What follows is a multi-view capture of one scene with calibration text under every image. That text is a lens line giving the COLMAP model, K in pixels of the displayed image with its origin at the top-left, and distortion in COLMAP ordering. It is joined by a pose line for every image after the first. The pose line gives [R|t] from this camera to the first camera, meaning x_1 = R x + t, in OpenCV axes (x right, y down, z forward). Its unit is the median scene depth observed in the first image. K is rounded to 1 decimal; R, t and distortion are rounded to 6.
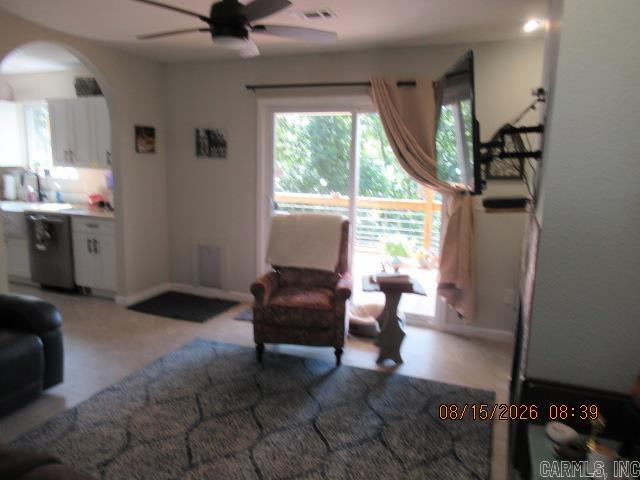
lens RADIAL K [[476.5, 0, 320.0], [0, 476.5, 240.0], [0, 0, 1]] dist [-0.014522, 0.006003]
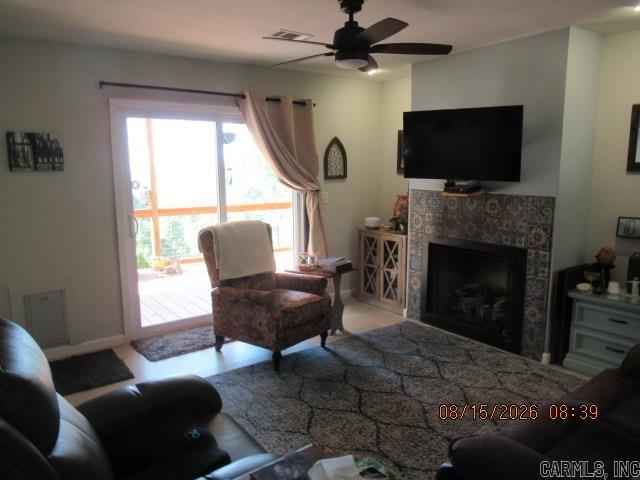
lens RADIAL K [[476.5, 0, 320.0], [0, 476.5, 240.0], [0, 0, 1]] dist [-0.014522, 0.006003]
pose [[0.539429, -0.155180, 0.827609, -0.767408], [0.161935, 0.983643, 0.078889, -0.069900], [-0.826313, 0.091464, 0.555734, 0.306043]]
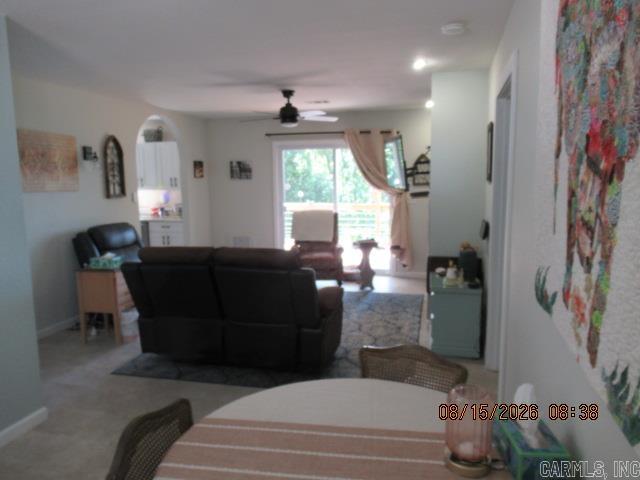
lens RADIAL K [[476.5, 0, 320.0], [0, 476.5, 240.0], [0, 0, 1]] dist [-0.014522, 0.006003]
pose [[0.991469, -0.054653, 0.118335, -0.211006], [0.058523, 0.997851, -0.029483, 0.105010], [-0.116469, 0.036157, 0.992536, -0.694612]]
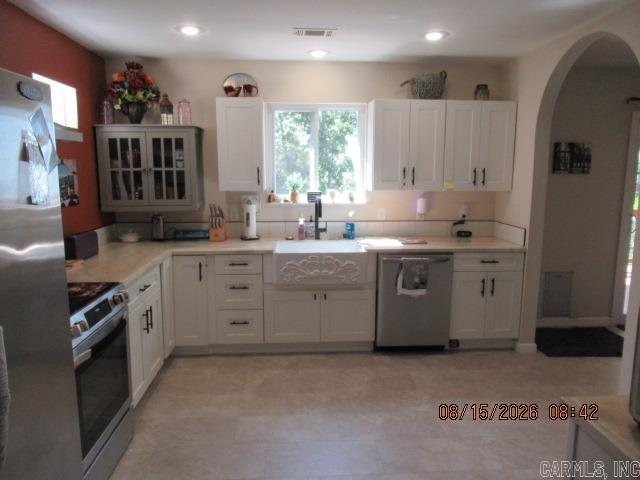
lens RADIAL K [[476.5, 0, 320.0], [0, 476.5, 240.0], [0, 0, 1]] dist [-0.014522, 0.006003]
pose [[0.906678, -0.084963, 0.413178, -1.306778], [0.090423, 0.995883, 0.006363, -0.119795], [-0.412018, 0.031591, 0.910628, 0.471504]]
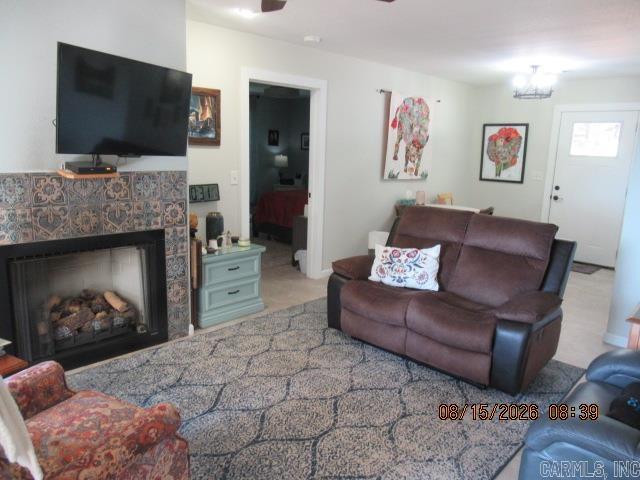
lens RADIAL K [[476.5, 0, 320.0], [0, 476.5, 240.0], [0, 0, 1]] dist [-0.014522, 0.006003]
pose [[-0.921437, -0.131024, 0.365767, -0.366055], [0.008880, 0.934073, 0.356971, -0.200280], [-0.388425, 0.332174, -0.859527, 1.125552]]
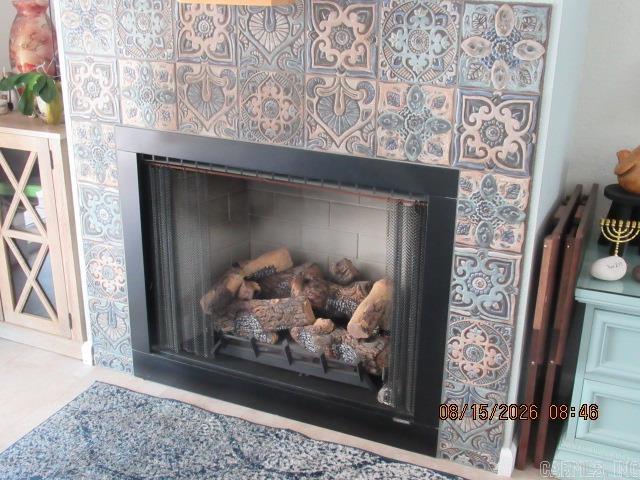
lens RADIAL K [[778.7, 0, 320.0], [0, 778.7, 240.0], [0, 0, 1]] dist [-0.012423, -0.014534]
pose [[0.046330, -0.378435, 0.924468, -0.266261], [0.158602, 0.916509, 0.367229, -0.069224], [-0.986255, 0.129609, 0.102482, 0.529604]]
